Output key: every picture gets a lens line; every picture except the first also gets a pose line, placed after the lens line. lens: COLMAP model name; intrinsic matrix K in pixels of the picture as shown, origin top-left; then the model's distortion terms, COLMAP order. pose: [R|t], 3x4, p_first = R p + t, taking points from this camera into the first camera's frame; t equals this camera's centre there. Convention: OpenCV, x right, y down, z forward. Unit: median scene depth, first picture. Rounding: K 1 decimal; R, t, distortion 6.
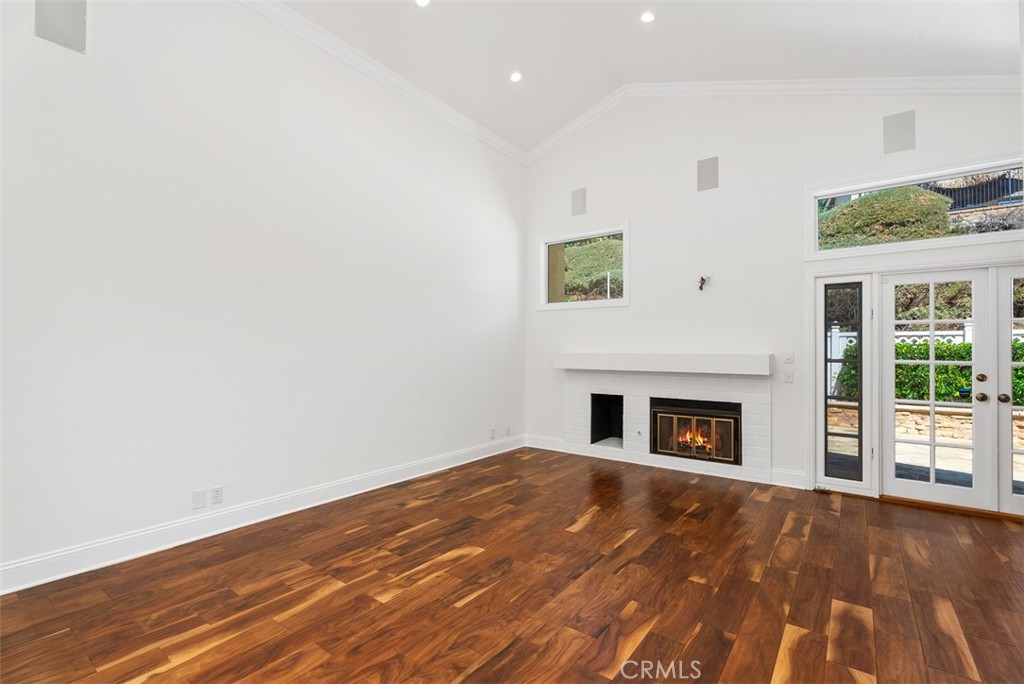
lens RADIAL K [[456.3, 0, 512.9], [0, 456.3, 348.1], [0, 0, 1]] dist [-0.001318, 0.000050]
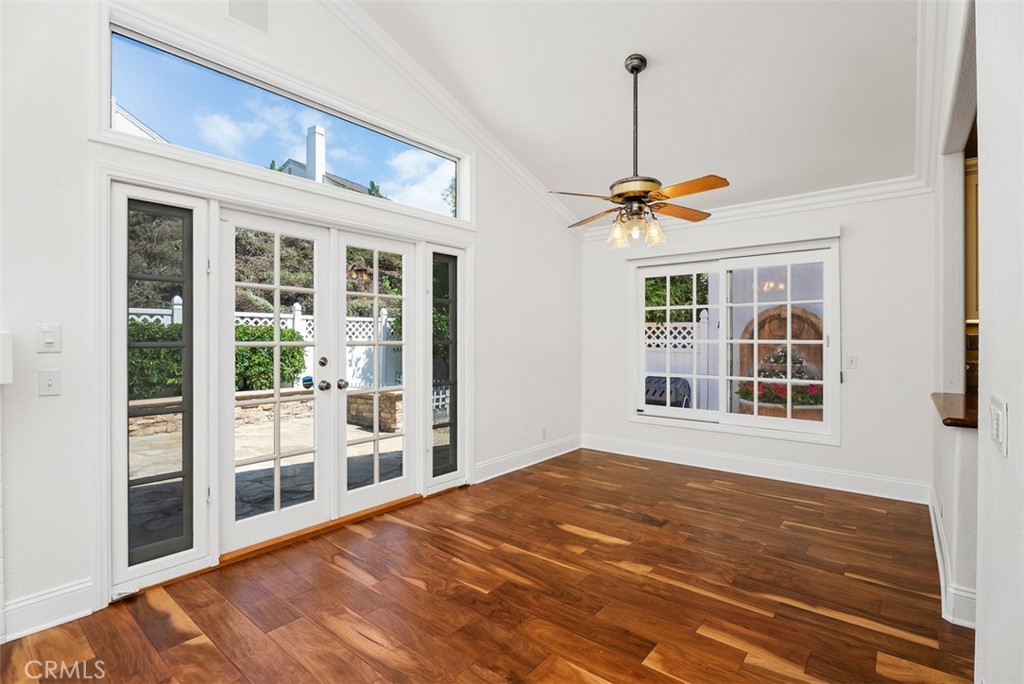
lens RADIAL K [[478.3, 0, 512.7], [0, 478.3, 339.8], [0, 0, 1]] dist [-0.013033, -0.000482]
pose [[0.041616, -0.010495, 0.999079, 0.206504], [-0.006993, 0.999917, 0.010795, 0.014837], [-0.999109, -0.007436, 0.041539, 0.679553]]
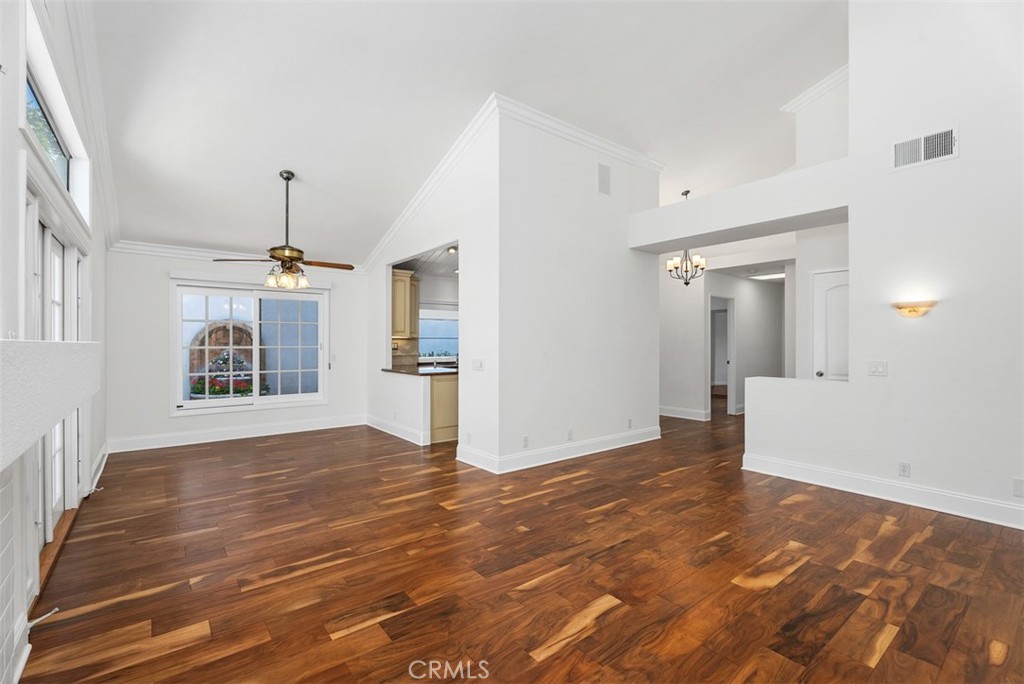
lens RADIAL K [[456.3, 0, 510.8], [0, 456.3, 343.3], [0, 0, 1]] dist [-0.001318, 0.000050]
pose [[-0.966487, -0.003750, 0.256688, 0.097841], [-0.005115, 0.999976, -0.004650, 0.017728], [-0.256665, -0.005807, -0.966483, 1.666557]]
